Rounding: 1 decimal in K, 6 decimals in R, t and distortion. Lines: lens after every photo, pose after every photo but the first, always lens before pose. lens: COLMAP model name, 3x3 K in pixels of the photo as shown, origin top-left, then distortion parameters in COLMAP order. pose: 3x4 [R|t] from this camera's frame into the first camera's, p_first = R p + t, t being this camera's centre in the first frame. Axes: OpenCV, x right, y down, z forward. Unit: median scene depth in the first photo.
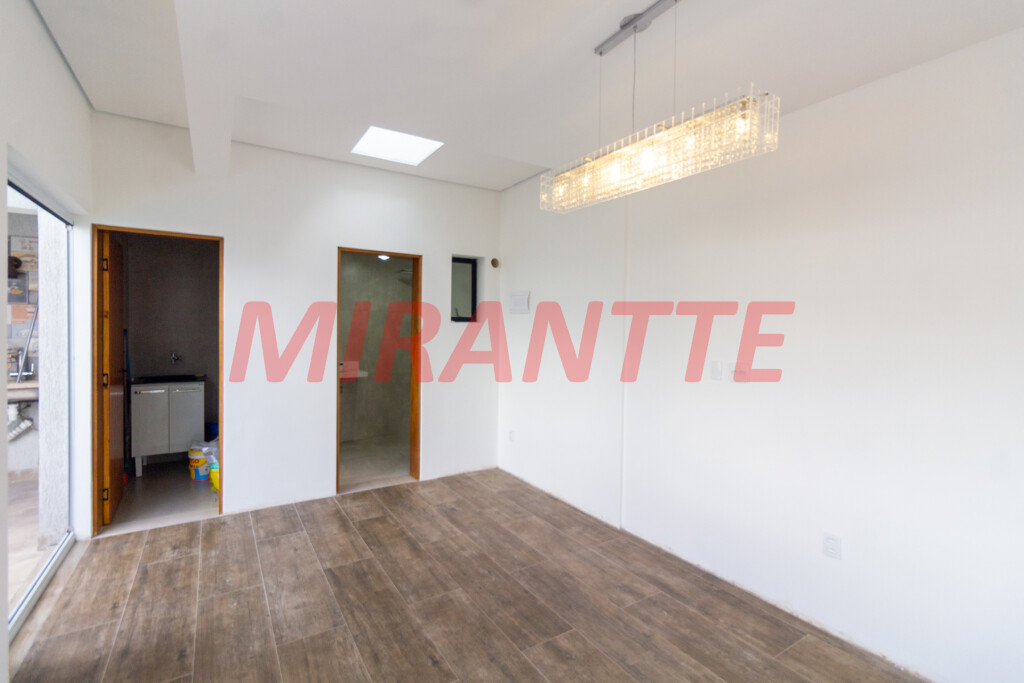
lens RADIAL K [[475.9, 0, 513.4], [0, 475.9, 339.1], [0, 0, 1]] dist [0.000935, 0.001501]
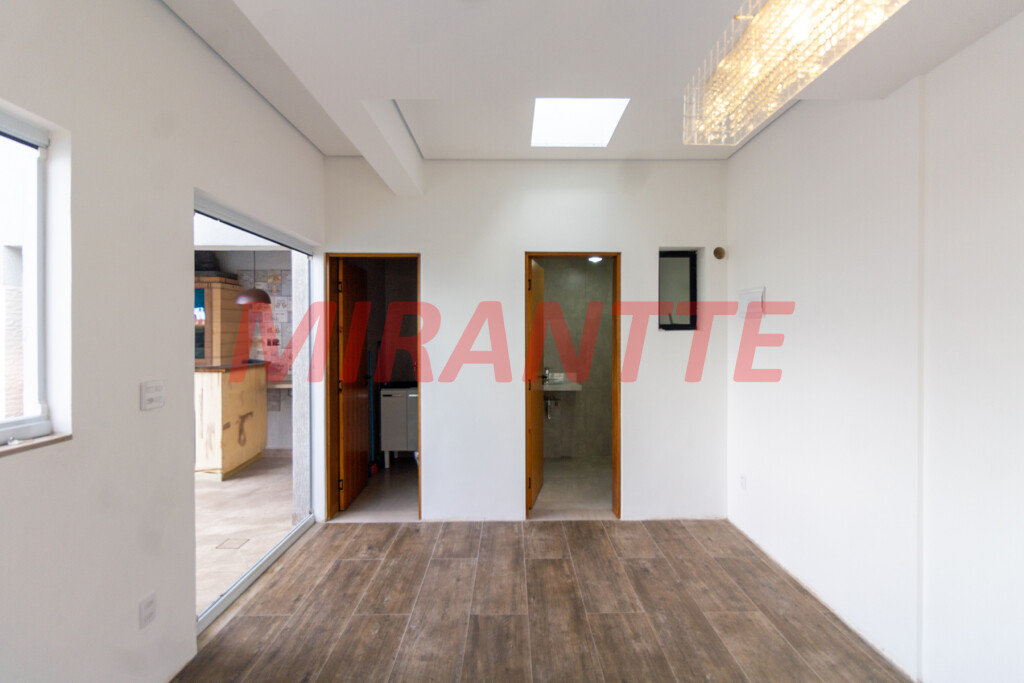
lens RADIAL K [[475.9, 0, 511.3], [0, 475.9, 337.3], [0, 0, 1]] dist [0.000935, 0.001501]
pose [[0.848397, -0.007819, -0.529303, 0.125312], [-0.001583, 0.999849, -0.017307, -0.014828], [0.529359, 0.015521, 0.848256, 0.257831]]
